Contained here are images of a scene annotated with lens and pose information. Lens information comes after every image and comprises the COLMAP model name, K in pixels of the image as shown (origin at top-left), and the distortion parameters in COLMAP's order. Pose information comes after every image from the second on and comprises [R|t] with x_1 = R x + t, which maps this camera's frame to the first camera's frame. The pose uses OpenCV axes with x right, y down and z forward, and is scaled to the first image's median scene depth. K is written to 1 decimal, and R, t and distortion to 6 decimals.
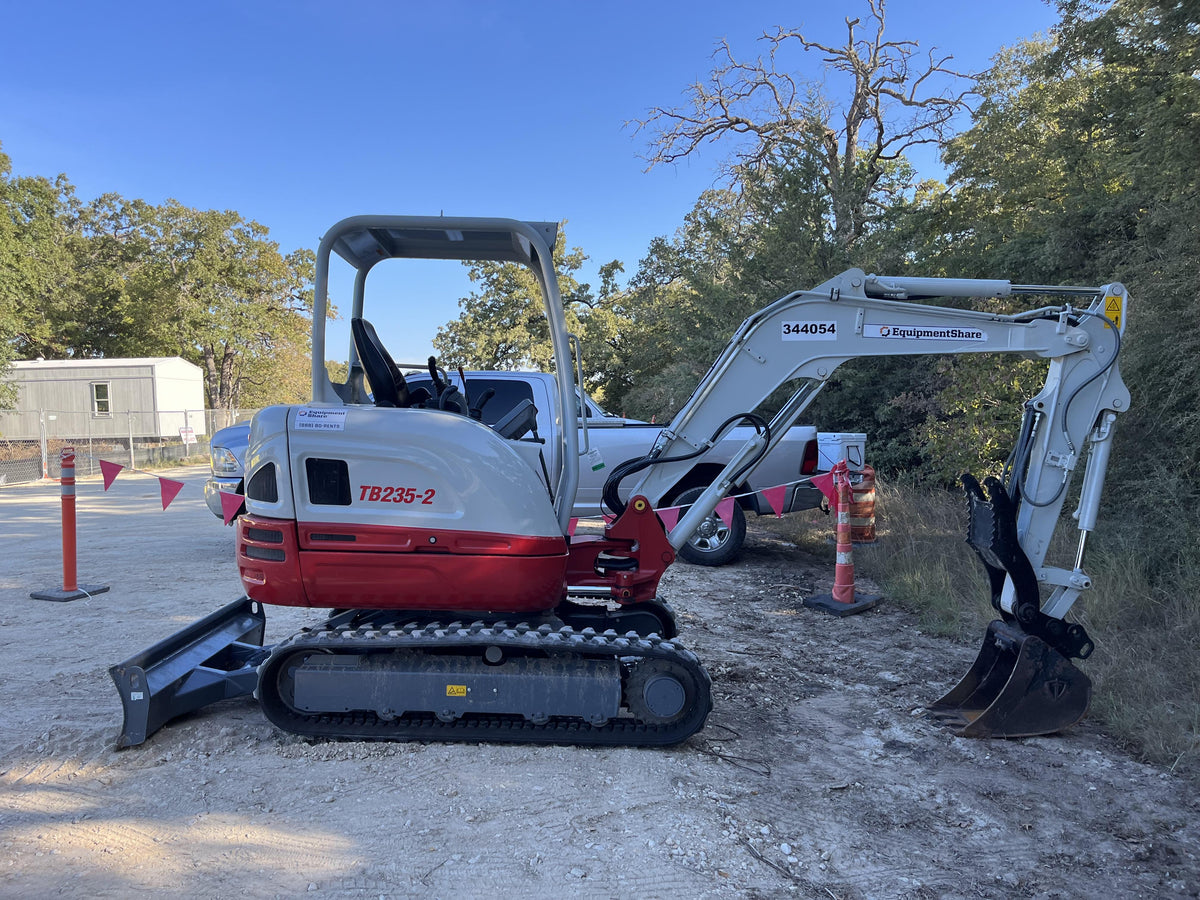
lens RADIAL K [[870.5, 0, 603.2], [0, 870.5, 450.4], [0, 0, 1]] dist [0.061080, -0.080606]
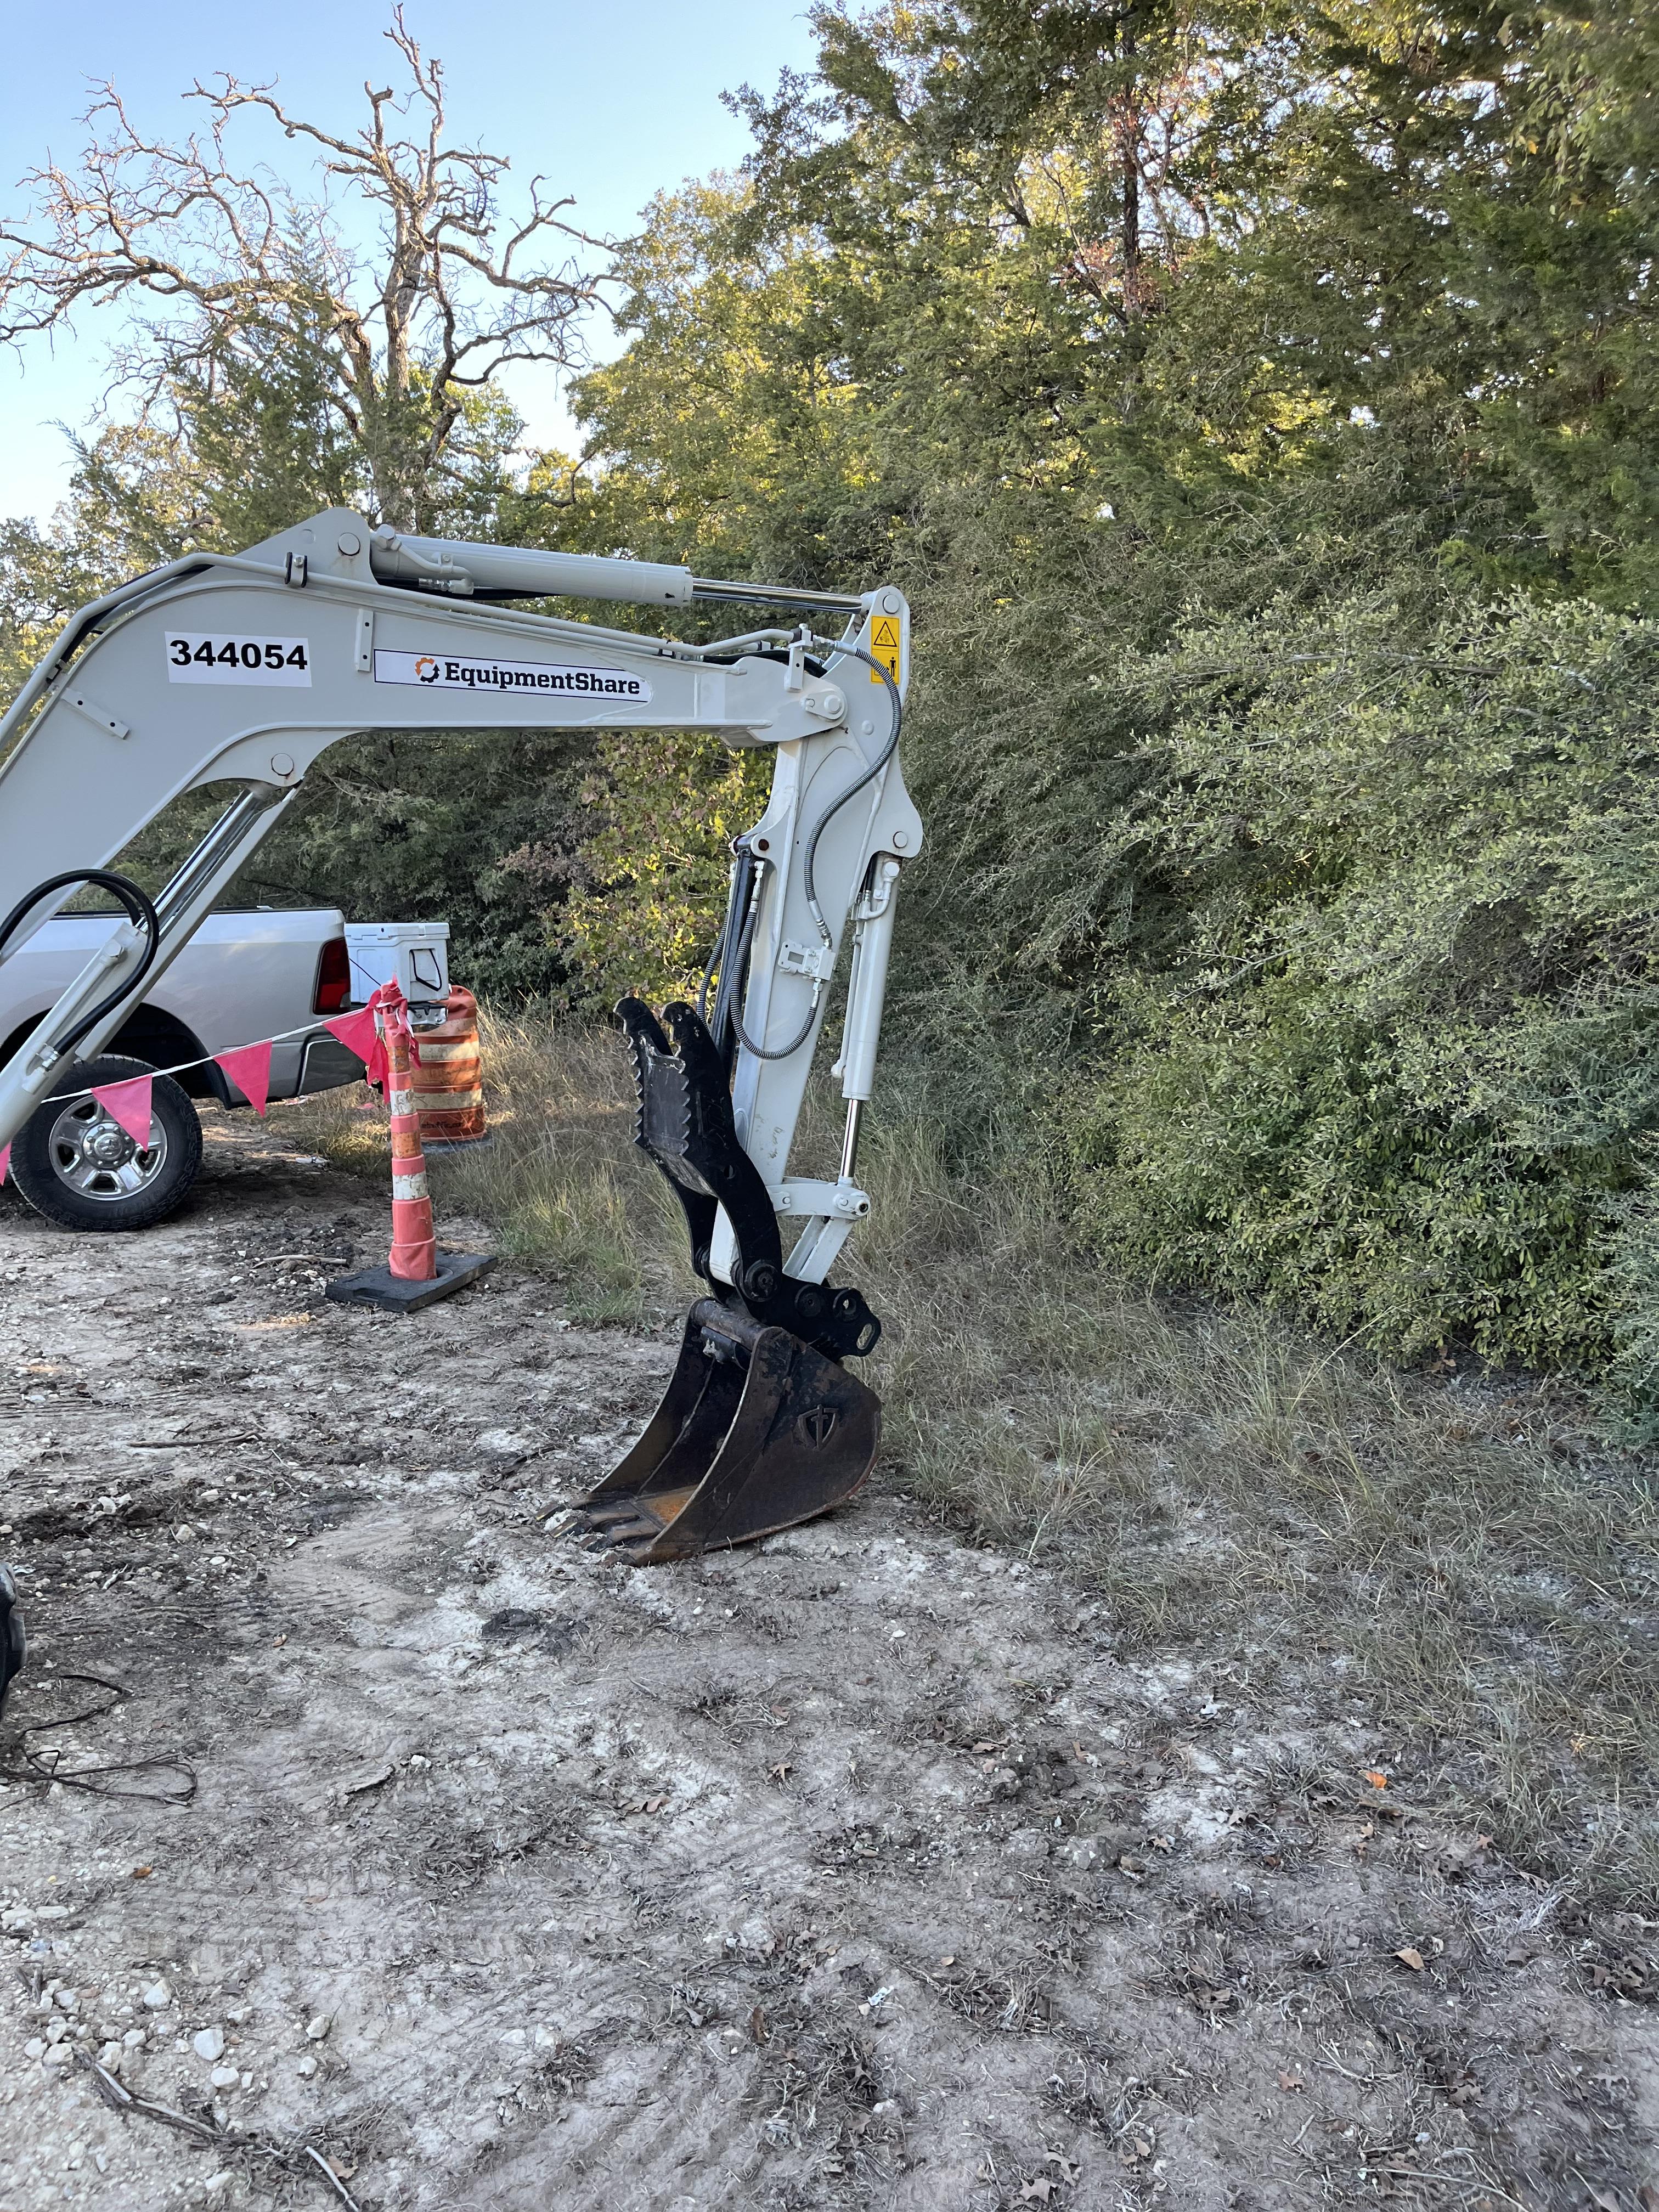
lens RADIAL K [[1604.6, 0, 851.5], [0, 1604.6, 1120.8], [0, 0, 1]] dist [0.061080, -0.080606]
pose [[0.868537, -0.091223, 0.487156, 0.092896], [0.042707, 0.993034, 0.109812, 0.002609], [-0.493780, -0.074571, 0.866383, 0.194084]]
